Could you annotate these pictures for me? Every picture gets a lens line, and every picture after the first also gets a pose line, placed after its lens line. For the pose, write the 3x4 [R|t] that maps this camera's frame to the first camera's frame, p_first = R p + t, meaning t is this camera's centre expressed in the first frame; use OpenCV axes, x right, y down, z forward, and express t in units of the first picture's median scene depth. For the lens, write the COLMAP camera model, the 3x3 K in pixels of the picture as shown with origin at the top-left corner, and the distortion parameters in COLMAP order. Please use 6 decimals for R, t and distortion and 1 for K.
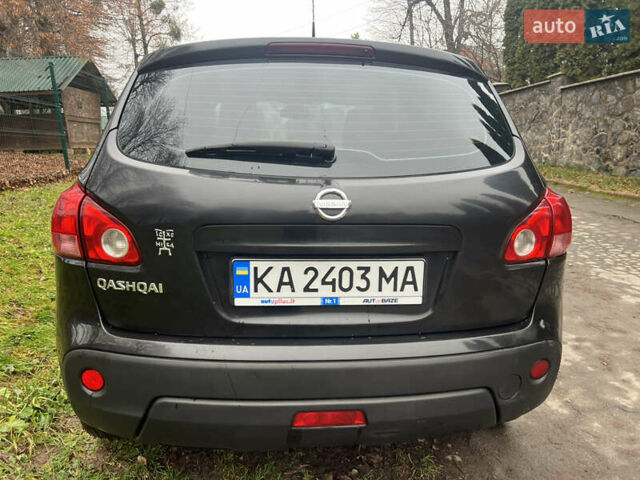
lens RADIAL K [[484.4, 0, 320.0], [0, 484.4, 240.0], [0, 0, 1]] dist [0.095296, -0.002541]
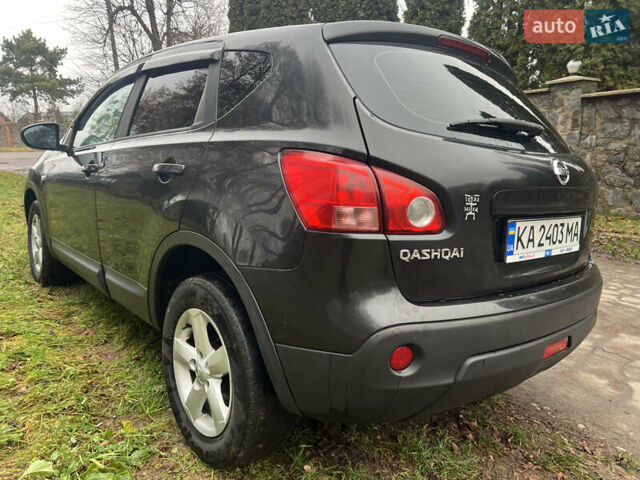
lens RADIAL K [[484.4, 0, 320.0], [0, 484.4, 240.0], [0, 0, 1]] dist [0.095296, -0.002541]
pose [[0.798232, -0.064778, 0.598857, -1.179921], [0.087574, 0.996118, -0.008980, 0.054321], [-0.595950, 0.059613, 0.800806, 0.344837]]
